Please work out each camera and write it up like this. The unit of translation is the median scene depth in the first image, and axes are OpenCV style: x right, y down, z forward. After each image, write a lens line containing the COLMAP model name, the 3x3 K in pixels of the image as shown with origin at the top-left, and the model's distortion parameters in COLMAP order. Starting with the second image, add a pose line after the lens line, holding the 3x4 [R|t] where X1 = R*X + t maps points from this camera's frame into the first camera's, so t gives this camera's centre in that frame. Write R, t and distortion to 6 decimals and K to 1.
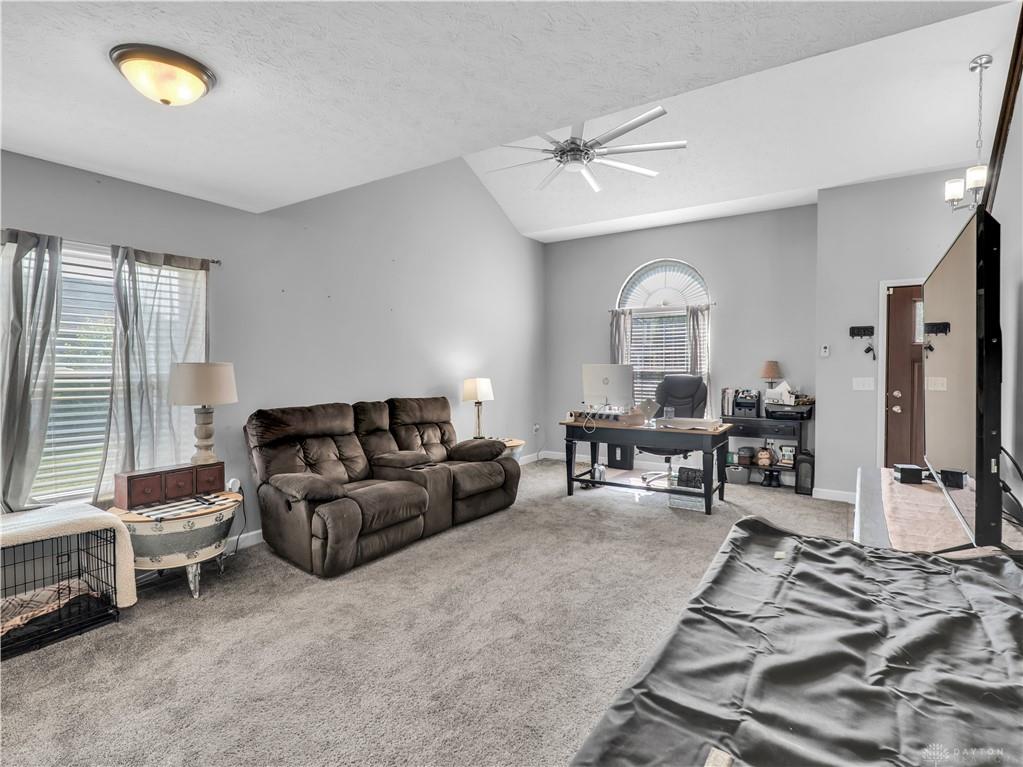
lens RADIAL K [[517.4, 0, 526.7], [0, 517.4, 377.3], [0, 0, 1]] dist [0.005495, -0.005555]
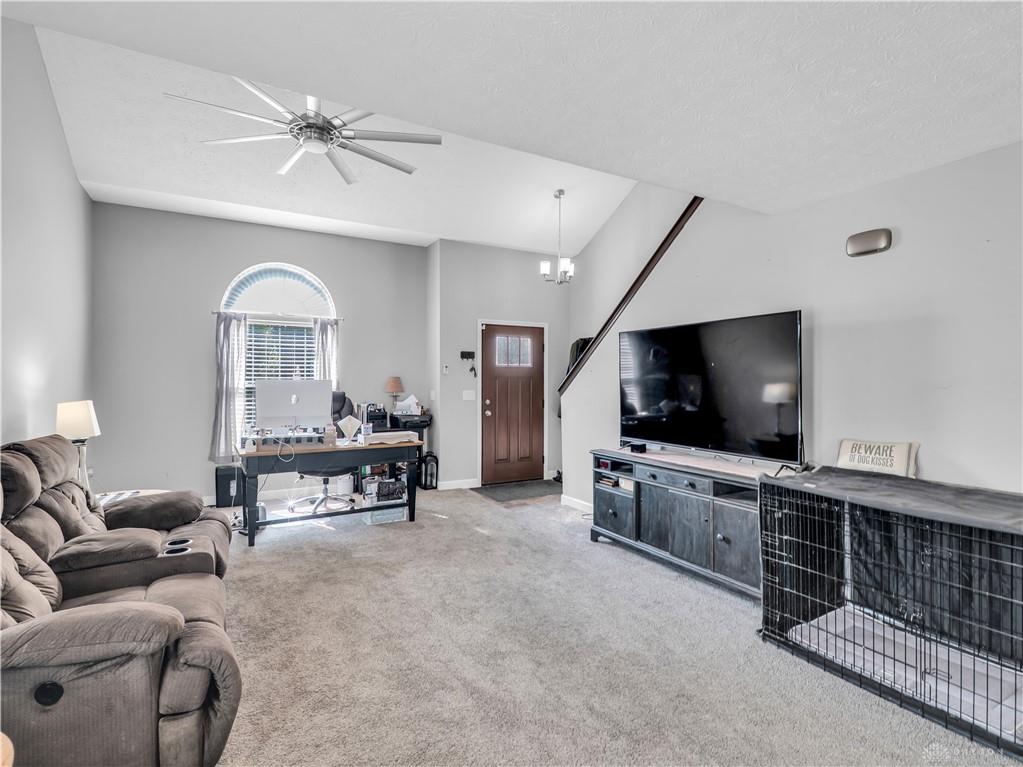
lens RADIAL K [[517.4, 0, 507.6], [0, 517.4, 377.9], [0, 0, 1]] dist [0.005495, -0.005555]
pose [[0.466937, 0.007812, 0.884256, -0.479353], [0.016487, 0.999710, -0.017538, -0.006823], [-0.884137, 0.022768, 0.466673, 0.313112]]
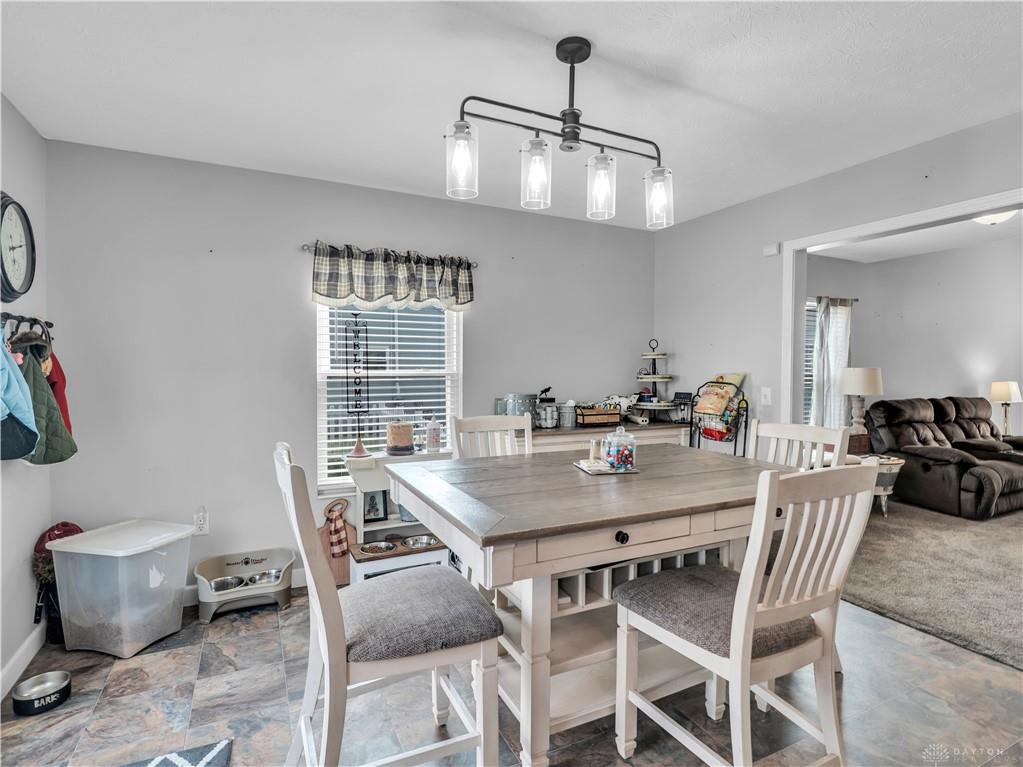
lens RADIAL K [[517.4, 0, 506.9], [0, 517.4, 377.8], [0, 0, 1]] dist [0.005495, -0.005555]
pose [[0.843781, 0.011719, -0.536560, -0.481593], [-0.016351, 0.999859, -0.003875, 0.017616], [0.536439, 0.012043, 0.843853, -0.593432]]
